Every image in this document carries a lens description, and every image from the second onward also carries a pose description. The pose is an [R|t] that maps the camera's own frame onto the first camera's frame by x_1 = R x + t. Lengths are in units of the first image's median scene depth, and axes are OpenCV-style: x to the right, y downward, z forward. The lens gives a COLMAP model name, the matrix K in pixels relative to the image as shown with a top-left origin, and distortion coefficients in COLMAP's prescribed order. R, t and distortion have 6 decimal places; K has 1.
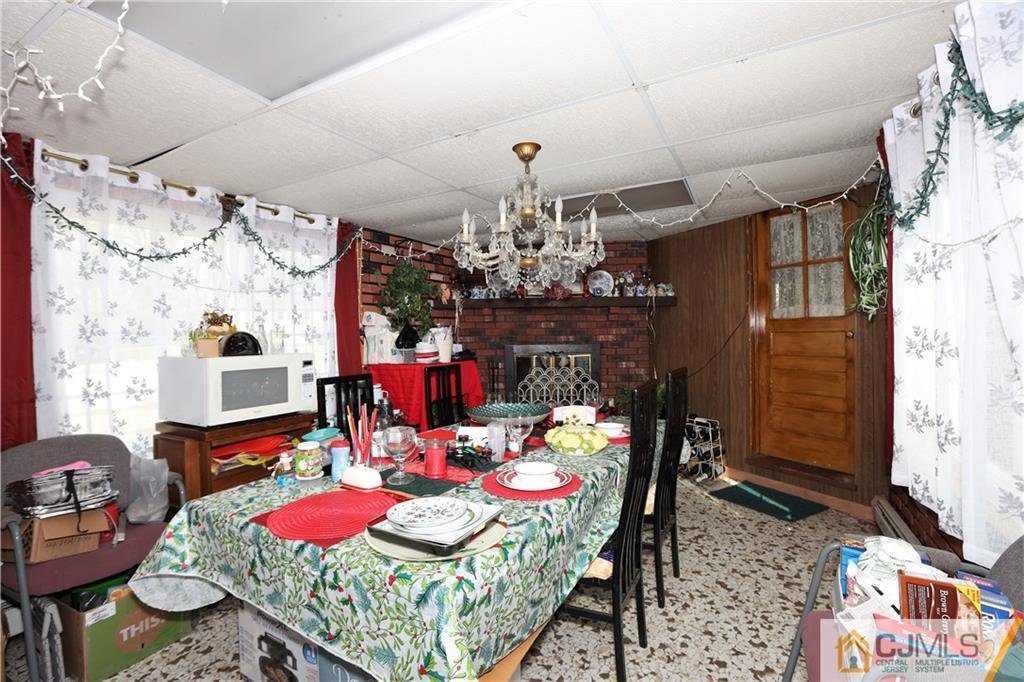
lens RADIAL K [[474.6, 0, 500.0], [0, 474.6, 334.7], [0, 0, 1]] dist [-0.028642, 0.000561]
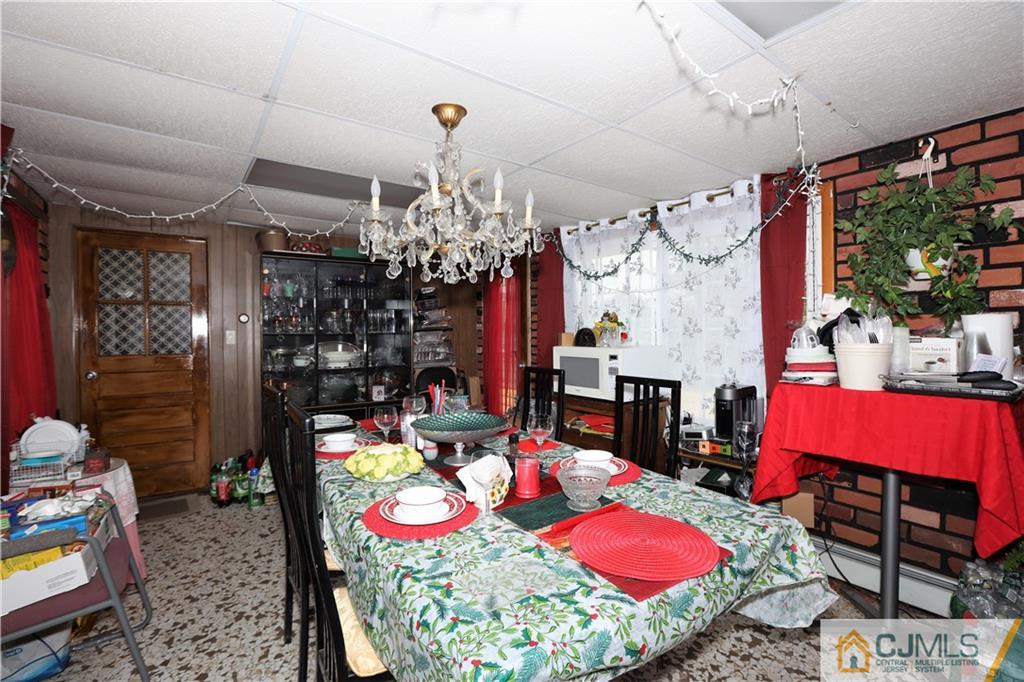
lens RADIAL K [[474.6, 0, 500.0], [0, 474.6, 334.7], [0, 0, 1]] dist [-0.028642, 0.000561]
pose [[-0.454757, 0.032940, -0.890006, 0.671479], [0.021850, 0.999428, 0.025825, -0.024962], [0.890347, -0.007703, -0.455217, 1.260550]]
